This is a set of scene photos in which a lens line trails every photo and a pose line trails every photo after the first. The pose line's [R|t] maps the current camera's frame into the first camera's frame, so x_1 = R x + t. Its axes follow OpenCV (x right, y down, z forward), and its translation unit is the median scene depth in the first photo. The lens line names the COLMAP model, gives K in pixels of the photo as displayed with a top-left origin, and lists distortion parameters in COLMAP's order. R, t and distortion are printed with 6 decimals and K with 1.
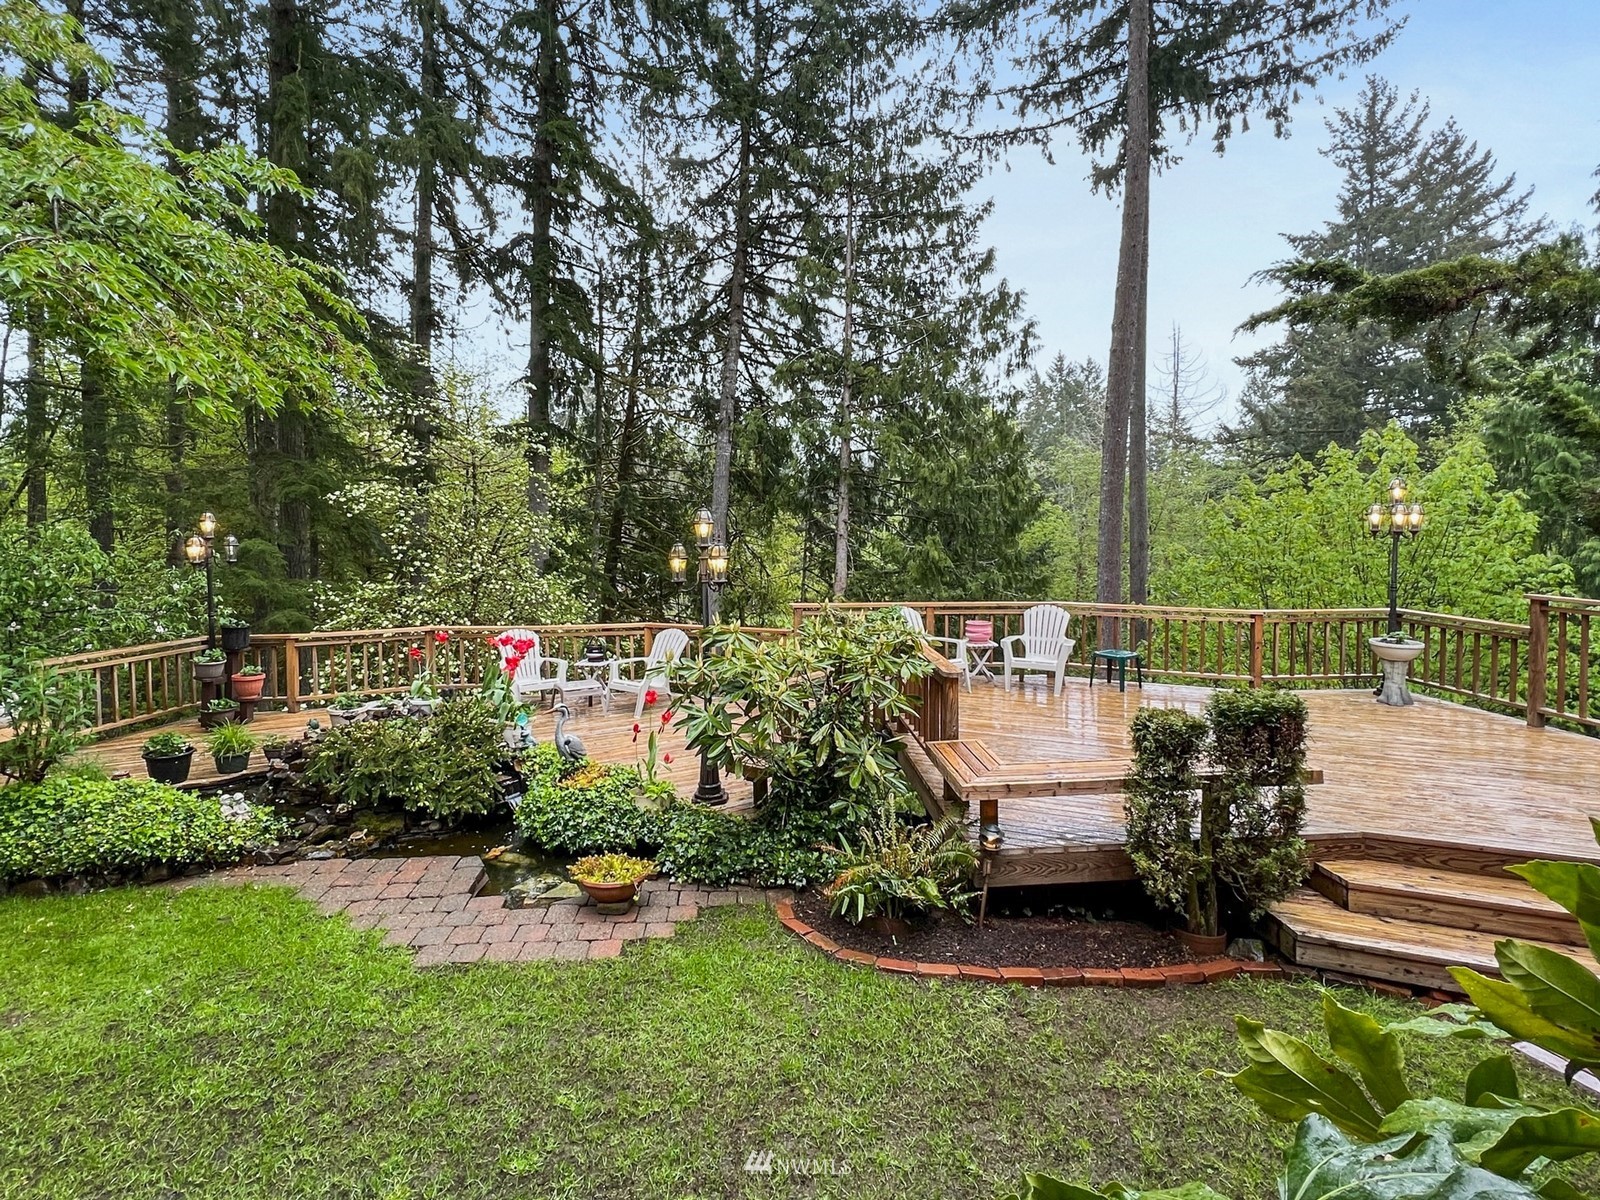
lens RADIAL K [[808.6, 0, 804.2], [0, 808.6, 547.8], [0, 0, 1]] dist [-0.000453, 0.000047]
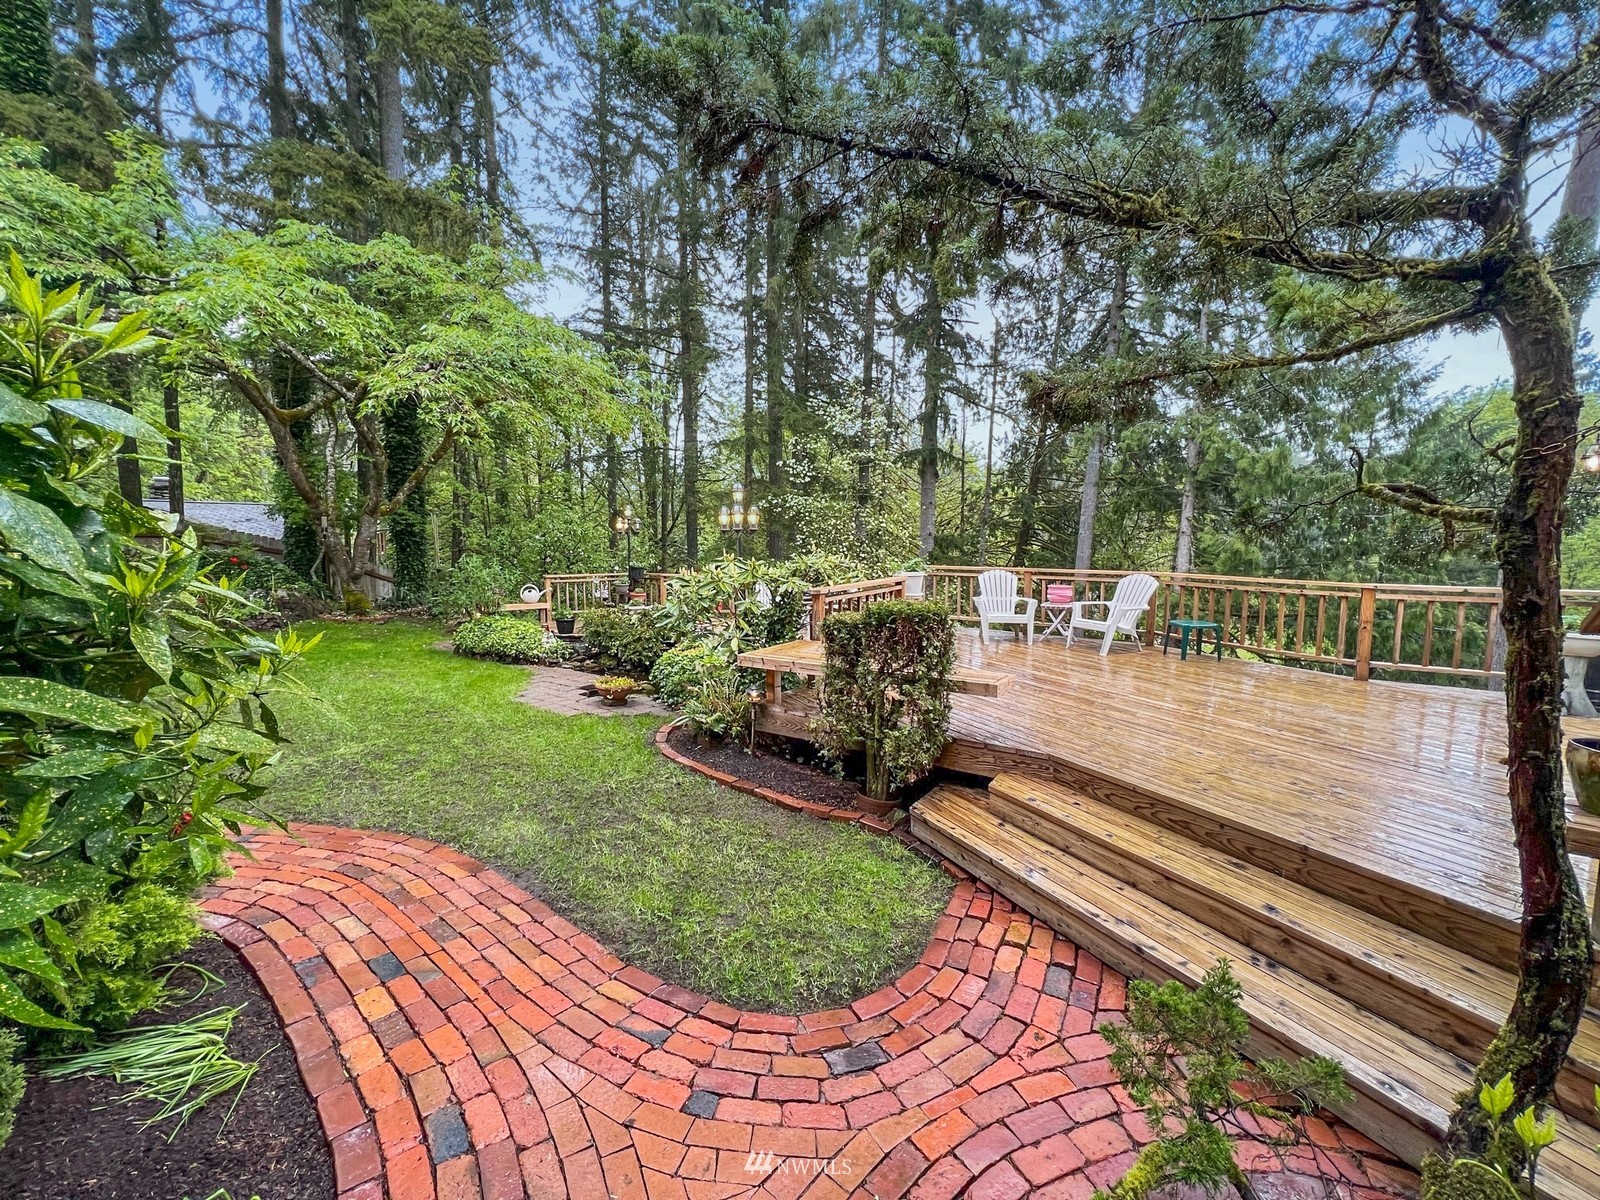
lens RADIAL K [[647.7, 0, 800.0], [0, 647.7, 600.0], [0, 0, 1]] dist [-0.001987, -0.000159]
pose [[0.768542, 0.062466, -0.636743, 0.928198], [-0.021568, 0.997186, 0.071794, 0.100650], [0.639436, -0.041444, 0.767727, 0.169401]]
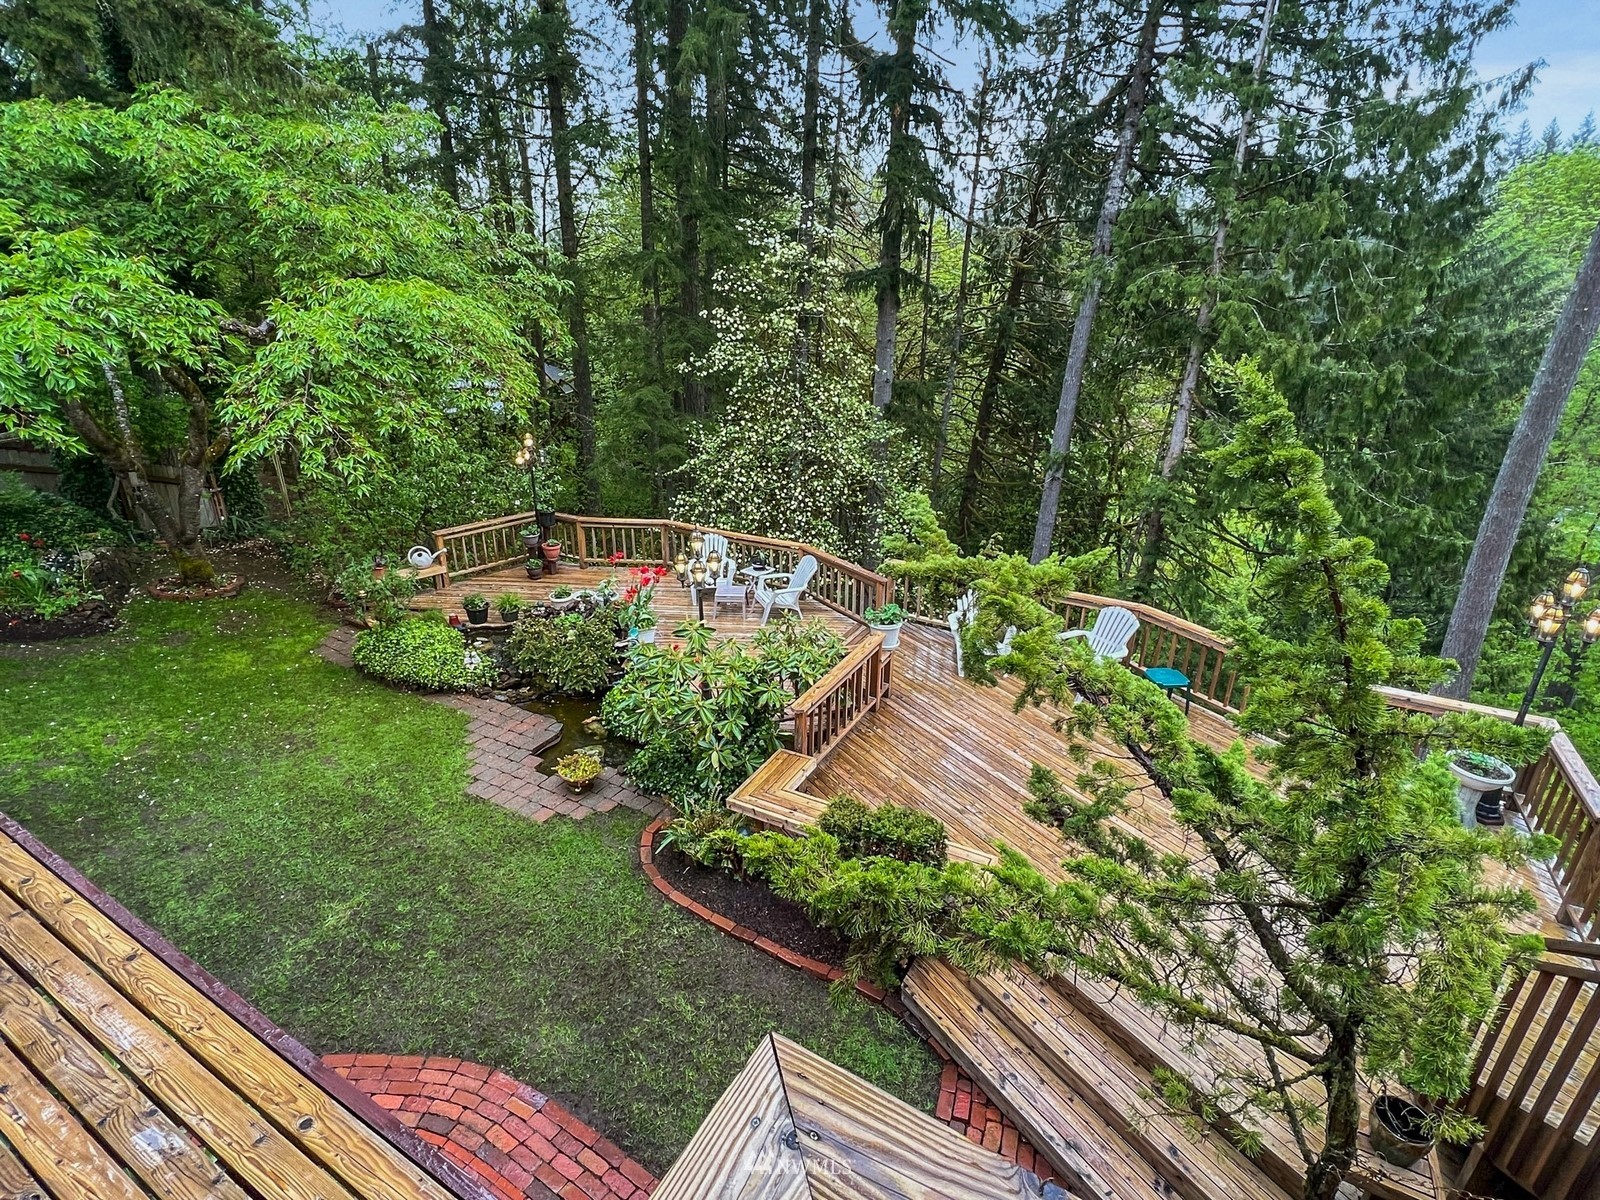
lens RADIAL K [[808.9, 0, 800.0], [0, 808.9, 600.0], [0, 0, 1]] dist [-0.000557, -0.000316]
pose [[0.834089, 0.214748, -0.508113, 0.882554], [-0.031117, 0.937962, 0.345340, -0.499026], [0.550751, -0.272233, 0.789026, 0.024661]]
